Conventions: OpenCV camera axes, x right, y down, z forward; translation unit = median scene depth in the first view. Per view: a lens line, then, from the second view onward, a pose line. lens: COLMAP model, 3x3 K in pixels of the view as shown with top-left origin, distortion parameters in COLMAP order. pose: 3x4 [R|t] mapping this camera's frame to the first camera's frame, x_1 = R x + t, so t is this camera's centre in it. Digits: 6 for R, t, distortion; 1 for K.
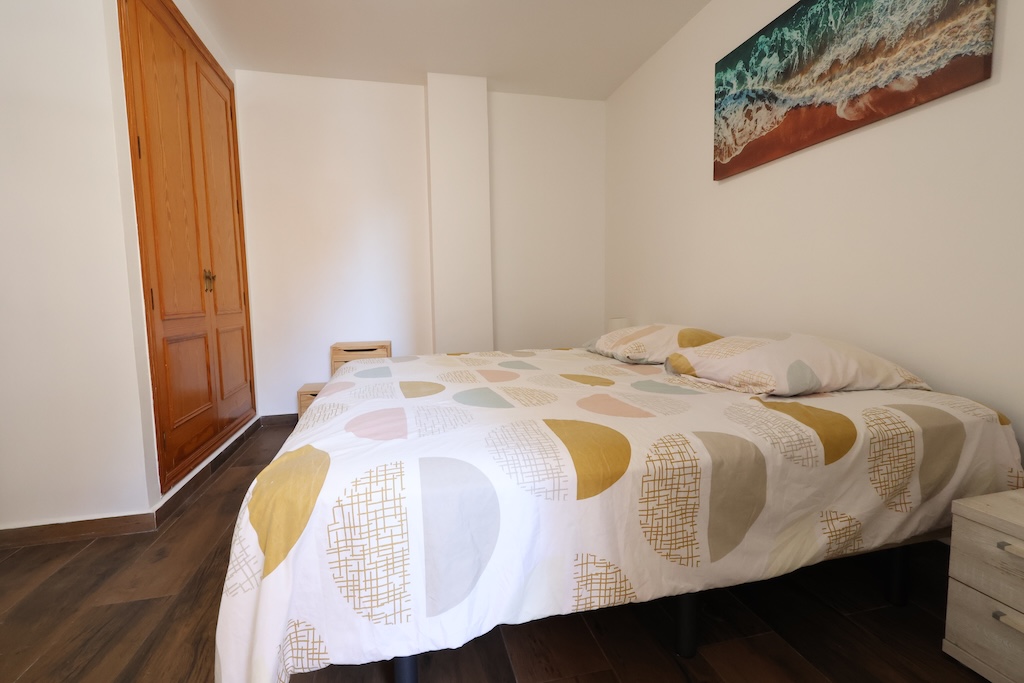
lens RADIAL K [[471.2, 0, 510.6], [0, 471.2, 341.7], [0, 0, 1]] dist [-0.002749, 0.000871]
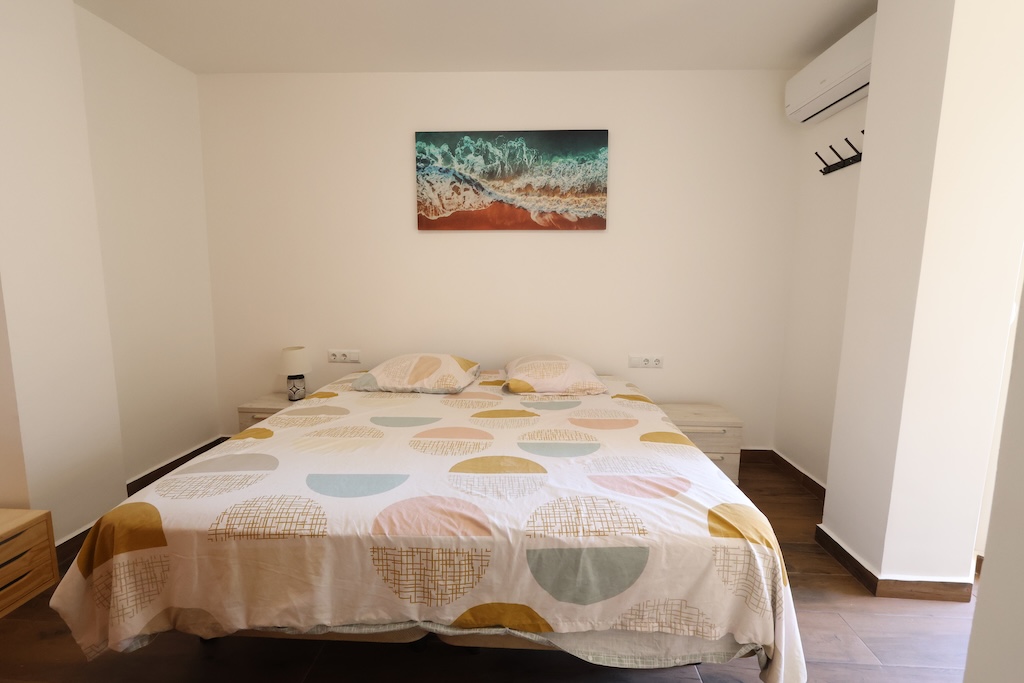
lens RADIAL K [[471.2, 0, 512.7], [0, 471.2, 342.1], [0, 0, 1]] dist [-0.002749, 0.000871]
pose [[0.273794, -0.116549, 0.954701, -0.824913], [0.079021, 0.992001, 0.098440, -0.188944], [-0.958537, 0.048489, 0.280813, 0.535478]]
